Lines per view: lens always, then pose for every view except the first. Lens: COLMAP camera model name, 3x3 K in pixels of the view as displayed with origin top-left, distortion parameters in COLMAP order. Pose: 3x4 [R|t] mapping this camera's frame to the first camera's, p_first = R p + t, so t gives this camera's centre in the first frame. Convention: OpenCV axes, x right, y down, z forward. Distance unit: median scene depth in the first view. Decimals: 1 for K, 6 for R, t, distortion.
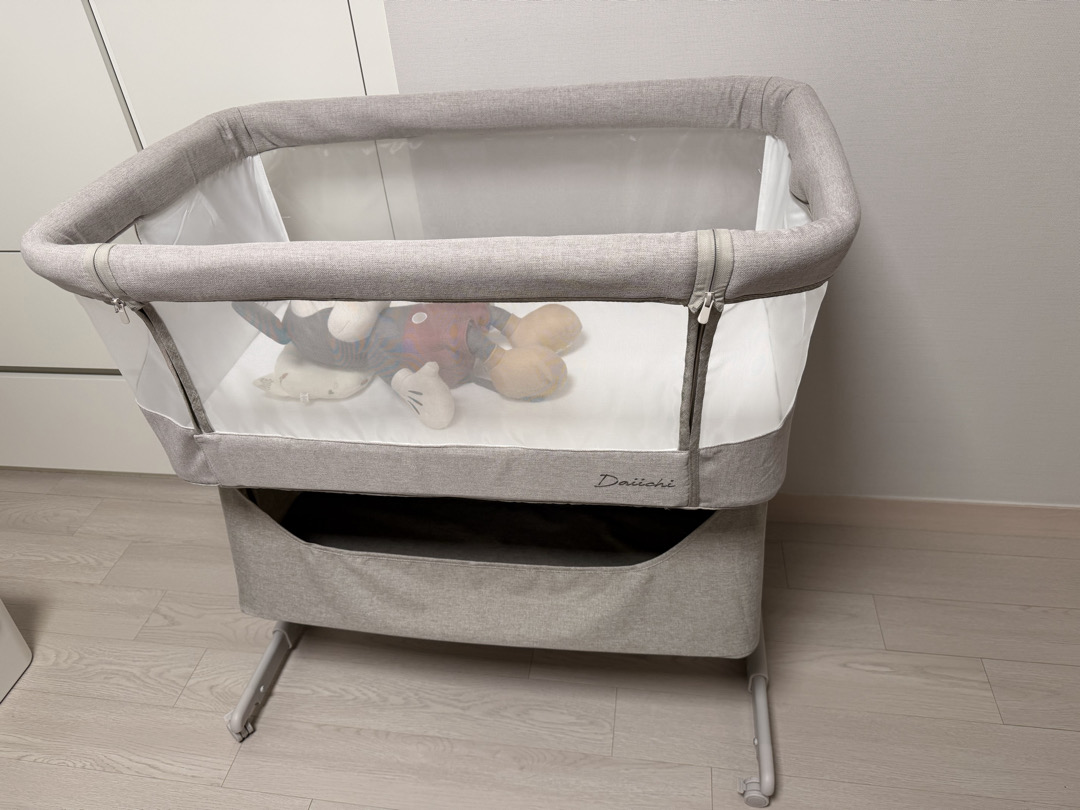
lens RADIAL K [[742.4, 0, 563.5], [0, 742.4, 407.6], [0, 0, 1]] dist [-0.012501, -0.049134]
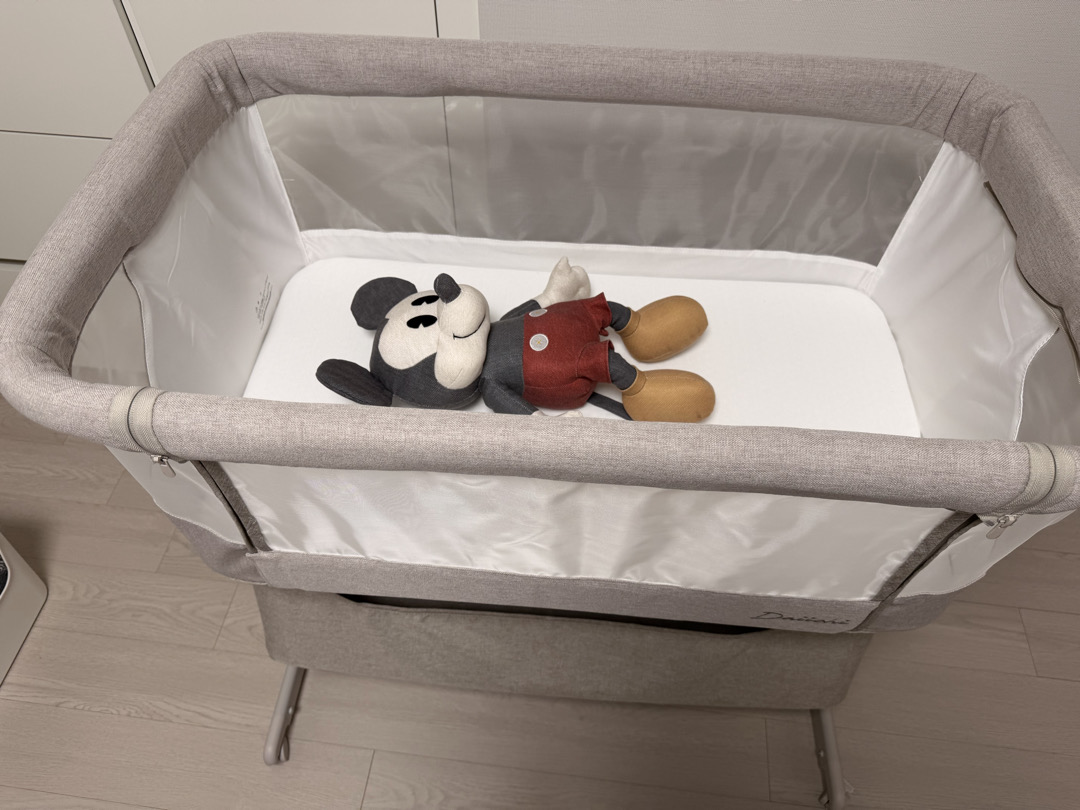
lens RADIAL K [[742.4, 0, 541.3], [0, 742.4, 398.4], [0, 0, 1]] dist [-0.012501, -0.049134]
pose [[0.993626, -0.000089, 0.112727, -0.232453], [-0.028531, 0.967241, 0.252250, -0.274310], [-0.109057, -0.253859, 0.961074, 0.214234]]
